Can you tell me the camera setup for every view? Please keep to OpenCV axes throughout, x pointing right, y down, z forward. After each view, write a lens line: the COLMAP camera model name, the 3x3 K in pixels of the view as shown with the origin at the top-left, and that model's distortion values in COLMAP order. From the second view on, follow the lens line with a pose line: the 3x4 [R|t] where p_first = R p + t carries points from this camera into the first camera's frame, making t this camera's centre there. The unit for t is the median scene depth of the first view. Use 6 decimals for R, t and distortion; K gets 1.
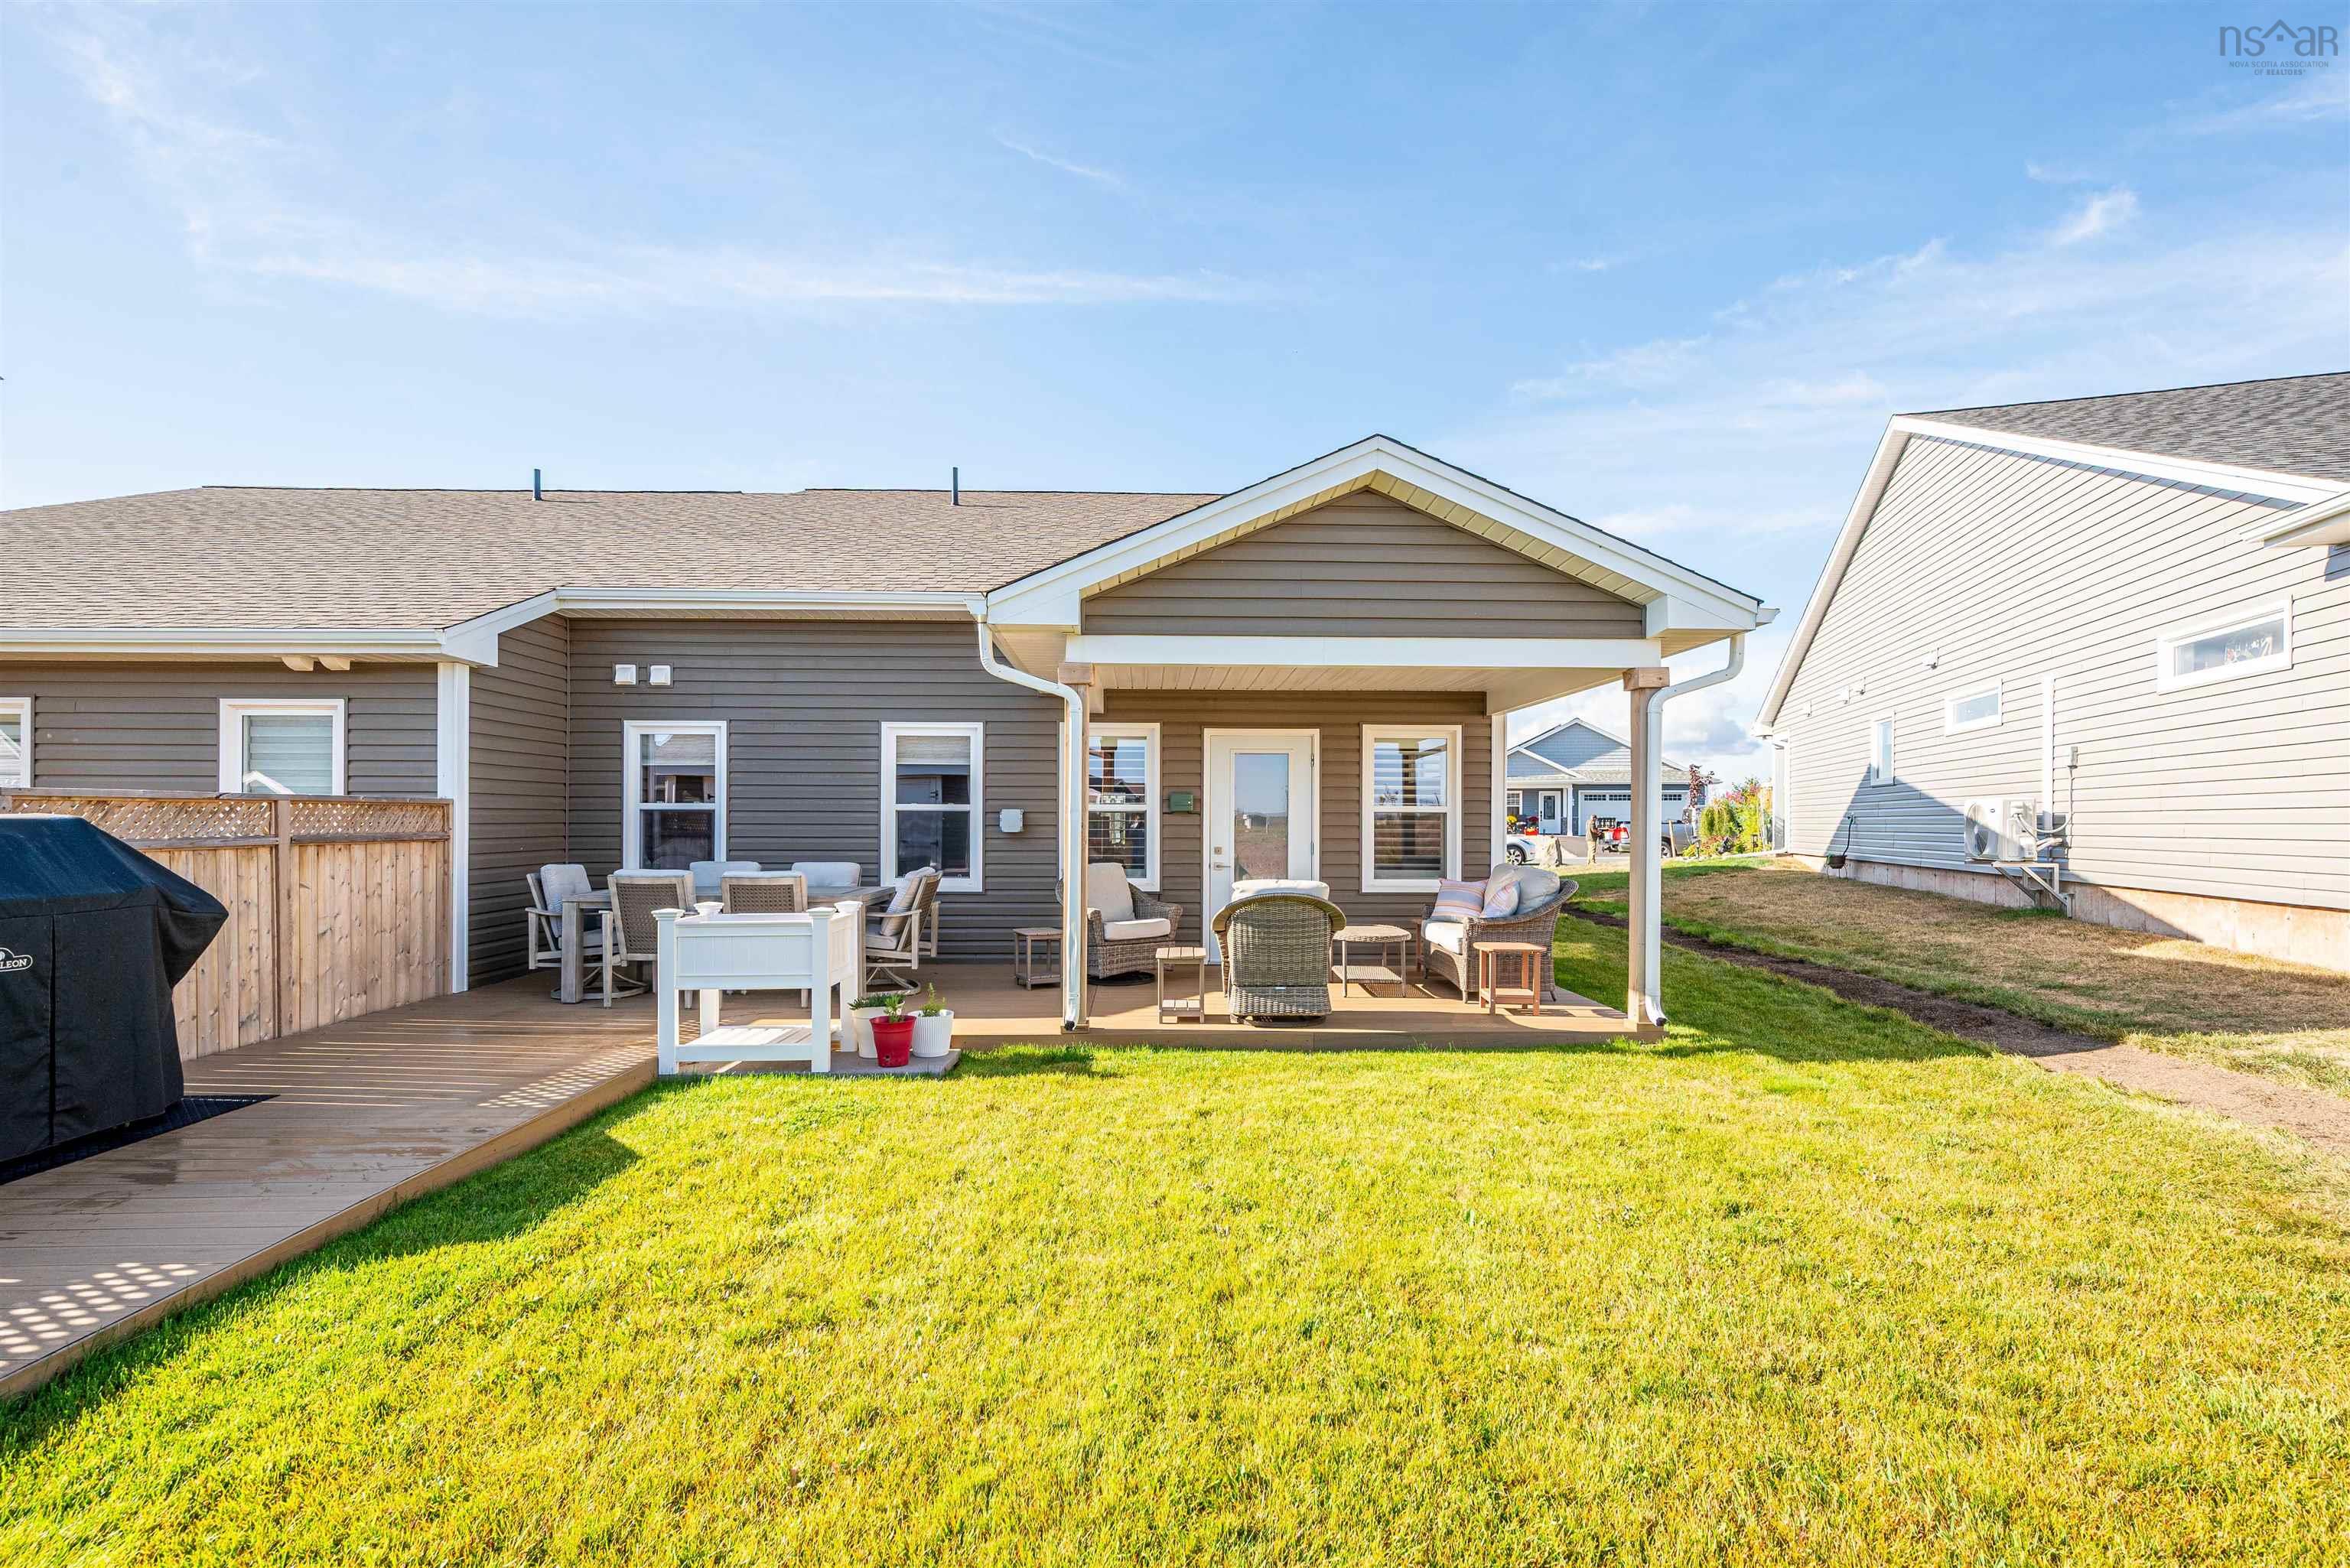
lens RADIAL K [[1069.1, 0, 1163.3], [0, 1069.1, 817.5], [0, 0, 1]] dist [0.008852, 0.000085]
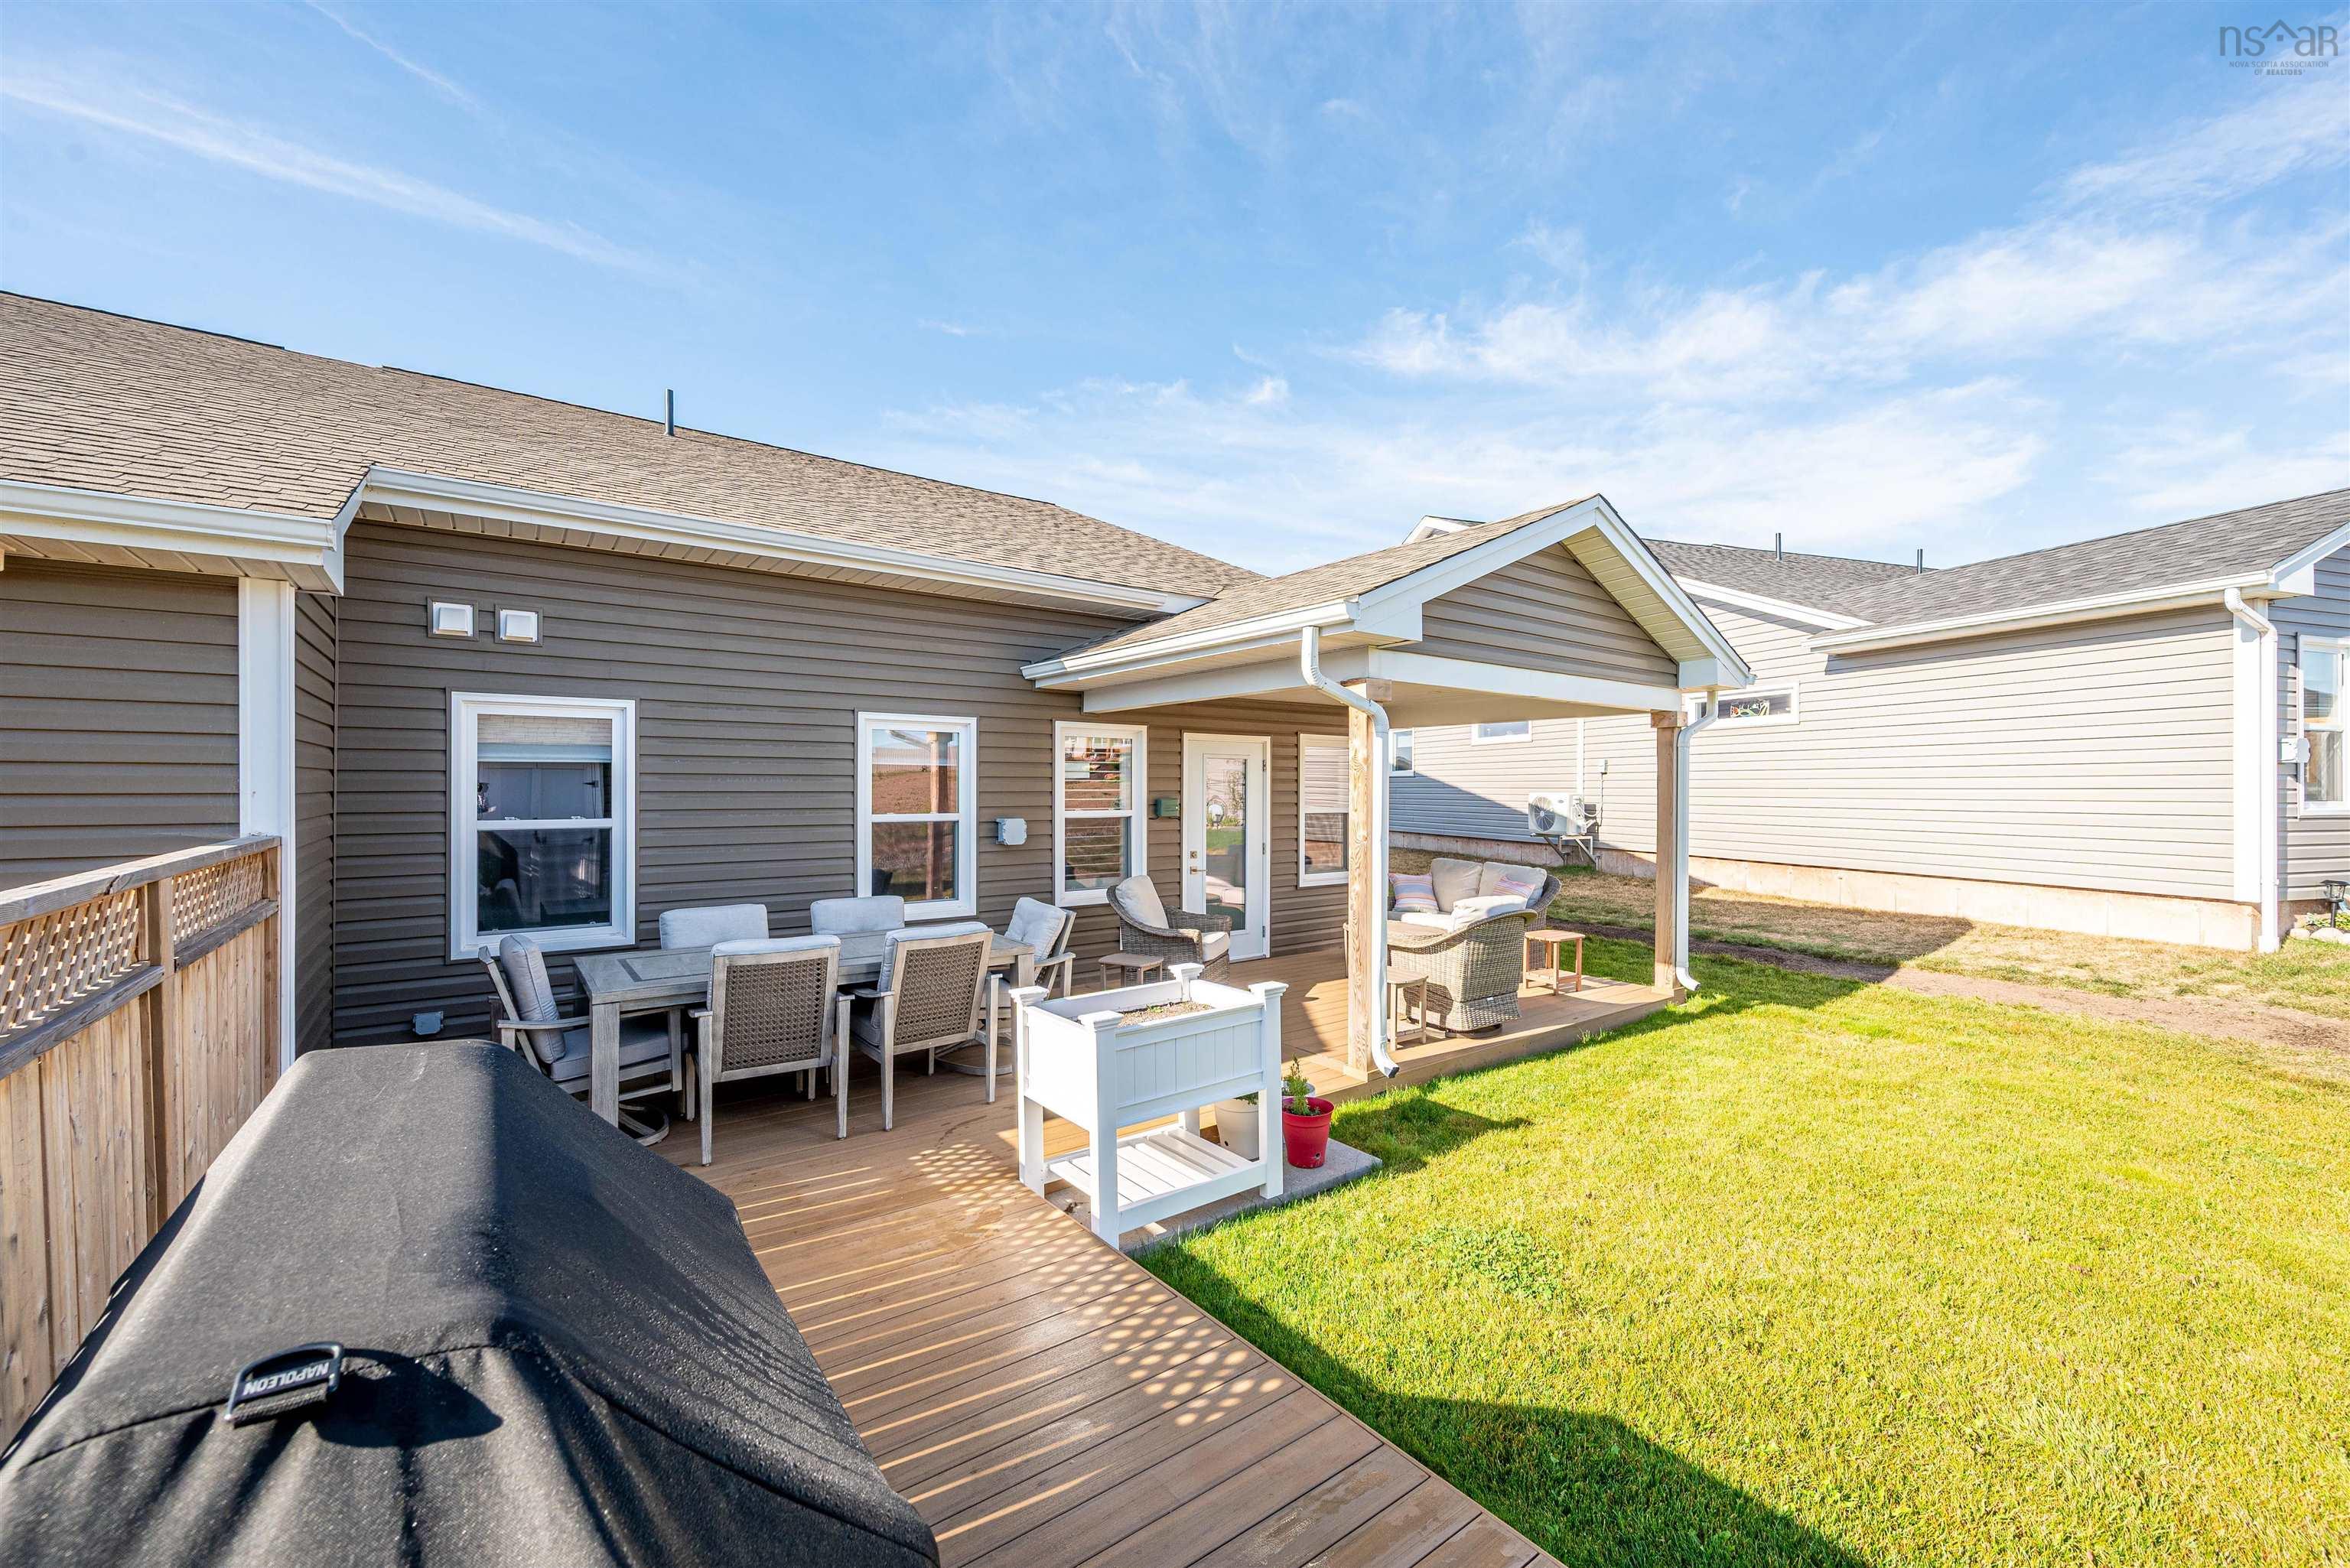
lens RADIAL K [[924.5, 0, 1175.0], [0, 924.5, 784.0], [0, 0, 1]] dist [0.000446, -0.000142]
pose [[0.819707, 0.000062, 0.572784, -0.505291], [-0.000778, 0.999999, 0.001005, -0.039916], [-0.572783, -0.001269, 0.819706, 0.331751]]
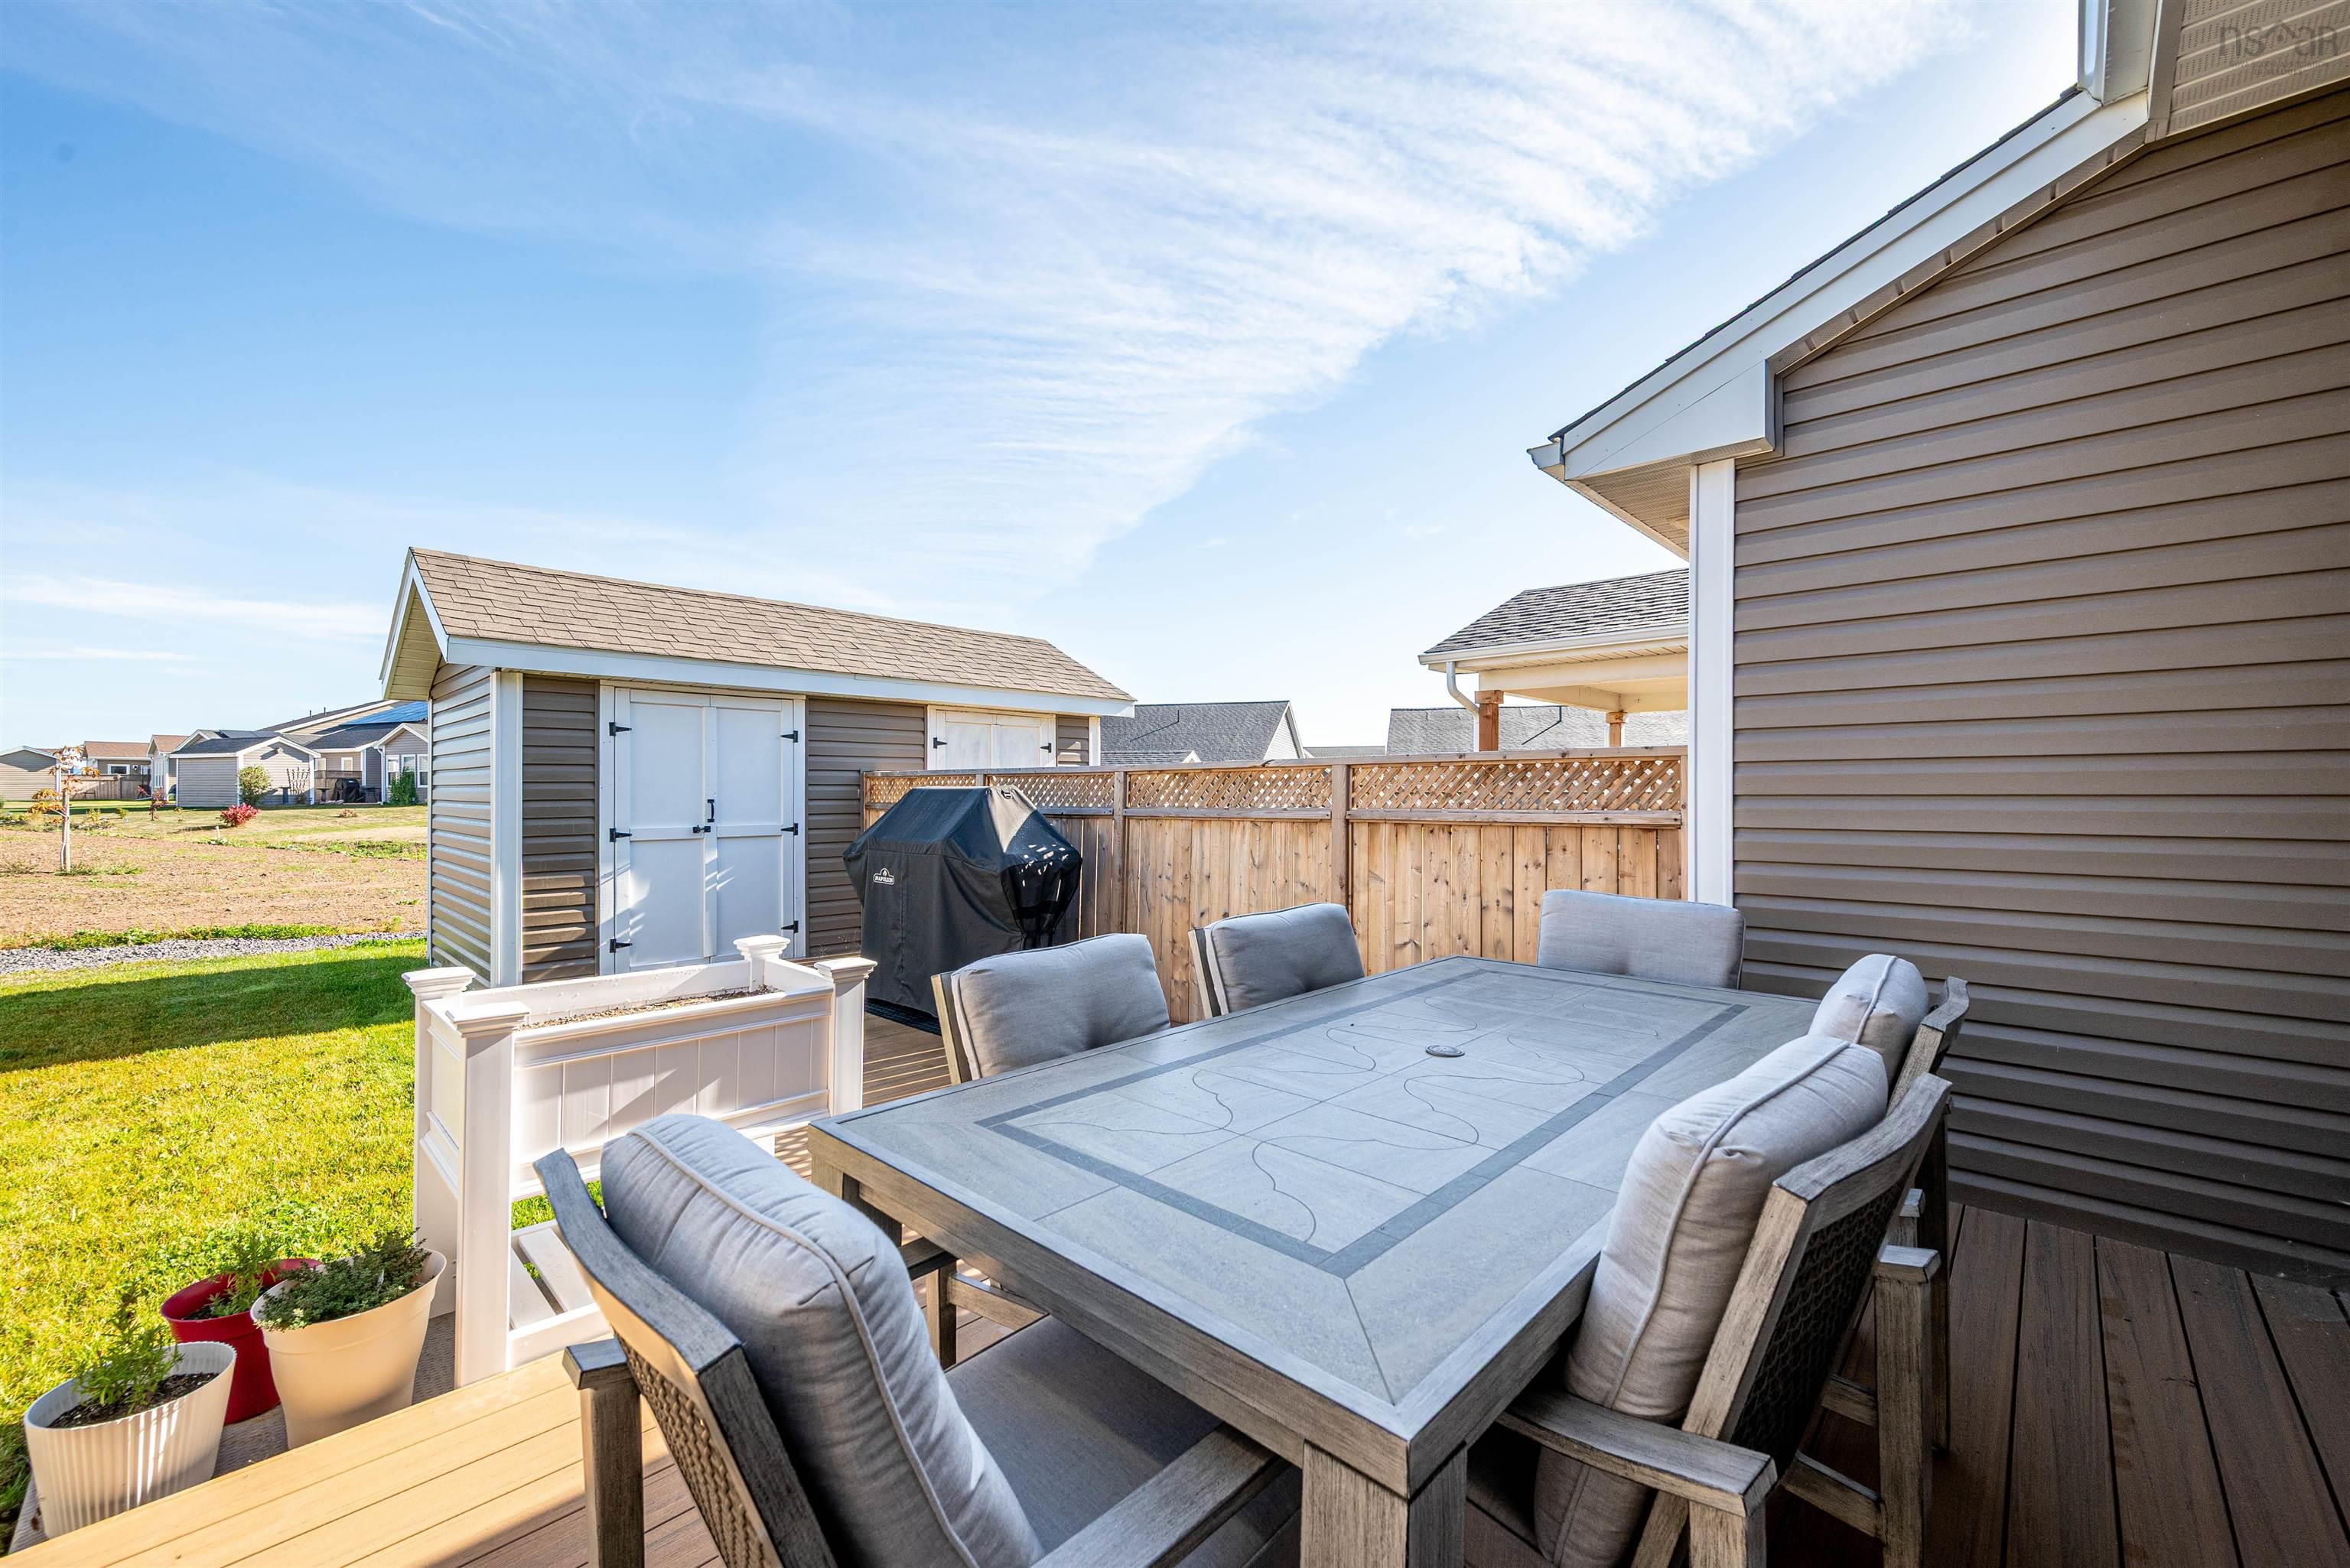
lens RADIAL K [[936.2, 0, 1155.1], [0, 936.2, 790.2], [0, 0, 1]] dist [0.000240, 0.000101]
pose [[-0.724692, -0.005439, -0.689052, -0.174827], [-0.006279, 0.999979, -0.001290, 0.005585], [0.689044, 0.003392, -0.724711, 1.025756]]
